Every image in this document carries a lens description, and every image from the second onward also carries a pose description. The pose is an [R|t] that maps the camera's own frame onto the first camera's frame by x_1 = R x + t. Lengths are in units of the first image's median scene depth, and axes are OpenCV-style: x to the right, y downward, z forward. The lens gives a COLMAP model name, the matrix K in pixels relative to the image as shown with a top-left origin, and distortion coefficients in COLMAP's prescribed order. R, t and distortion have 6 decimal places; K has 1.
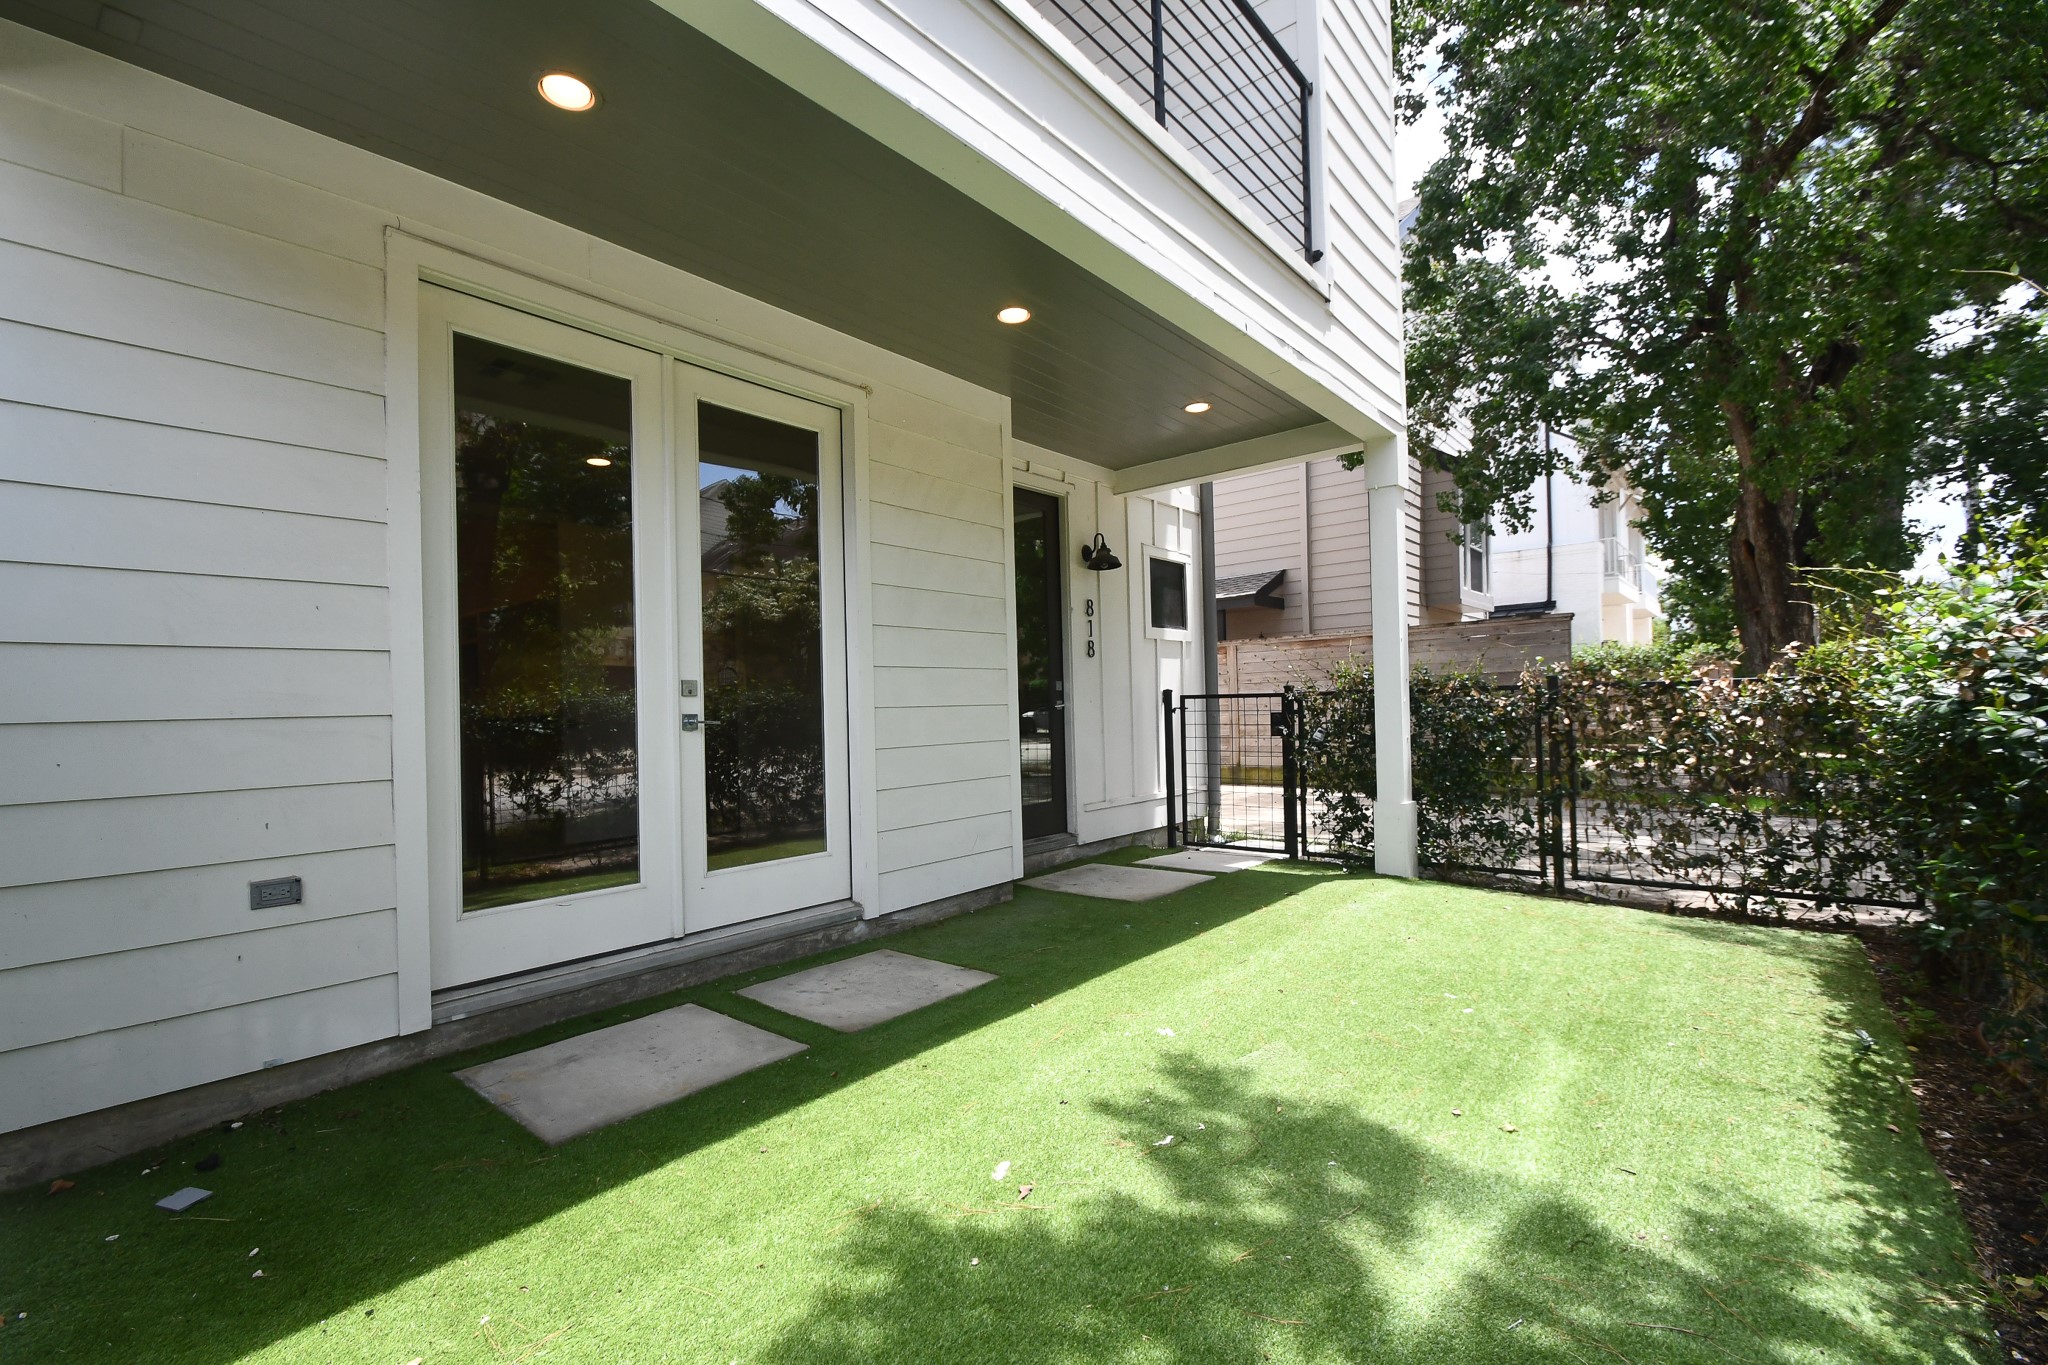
lens RADIAL K [[908.4, 0, 1003.4], [0, 908.4, 689.9], [0, 0, 1]] dist [0.000548, -0.004404]
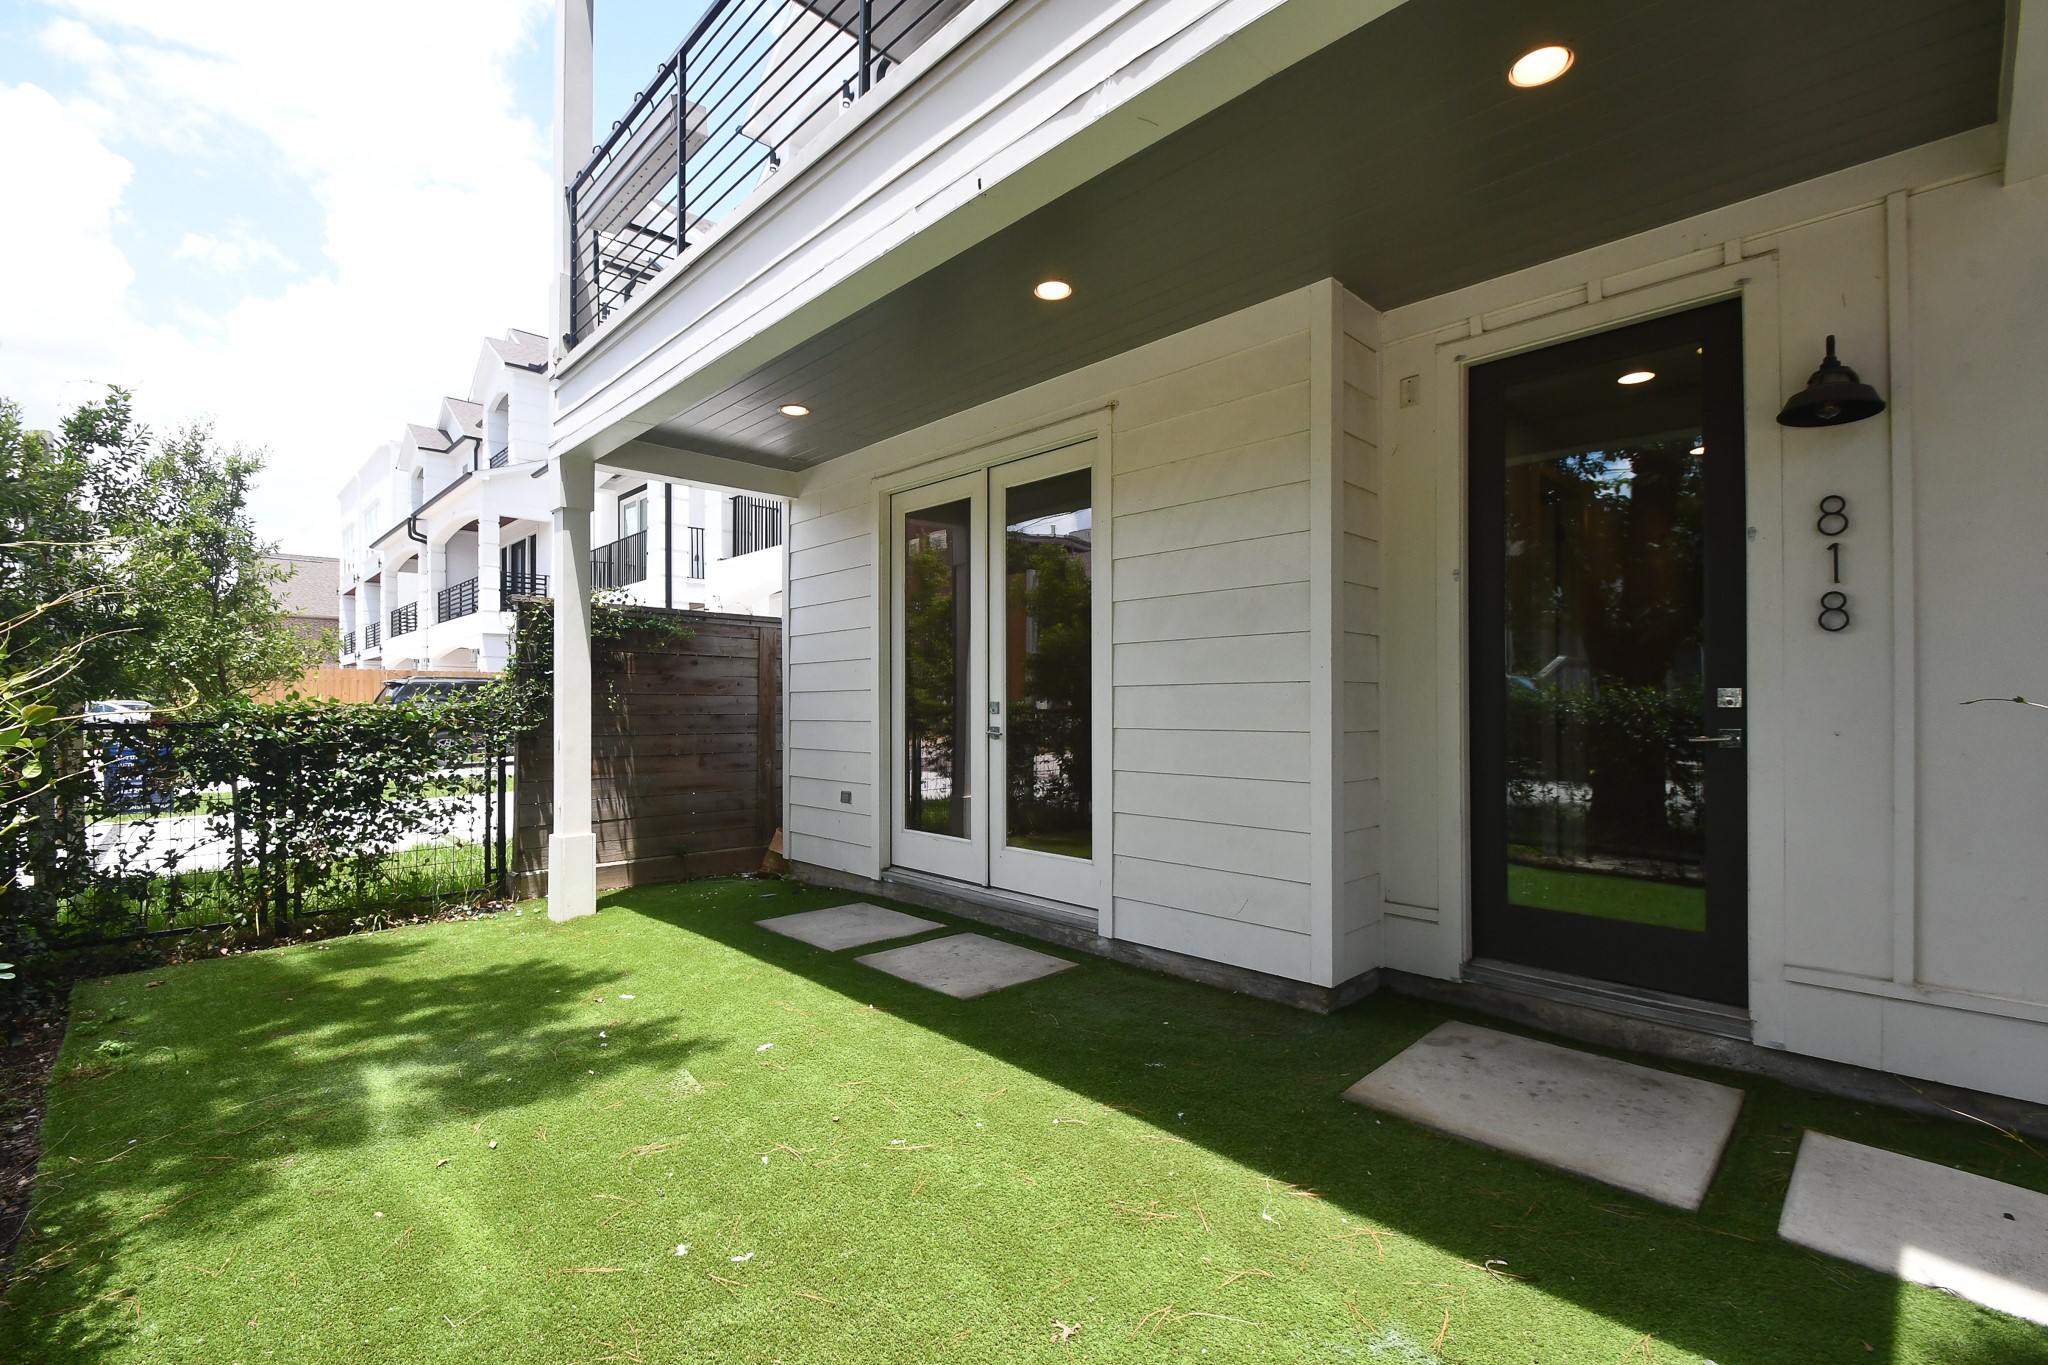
lens RADIAL K [[908.4, 0, 1002.1], [0, 908.4, 692.9], [0, 0, 1]] dist [0.000548, -0.004404]
pose [[-0.123600, 0.012296, -0.992256, 1.040972], [0.025123, 0.999641, 0.009258, -0.038296], [0.992014, -0.023784, -0.123865, 1.223627]]
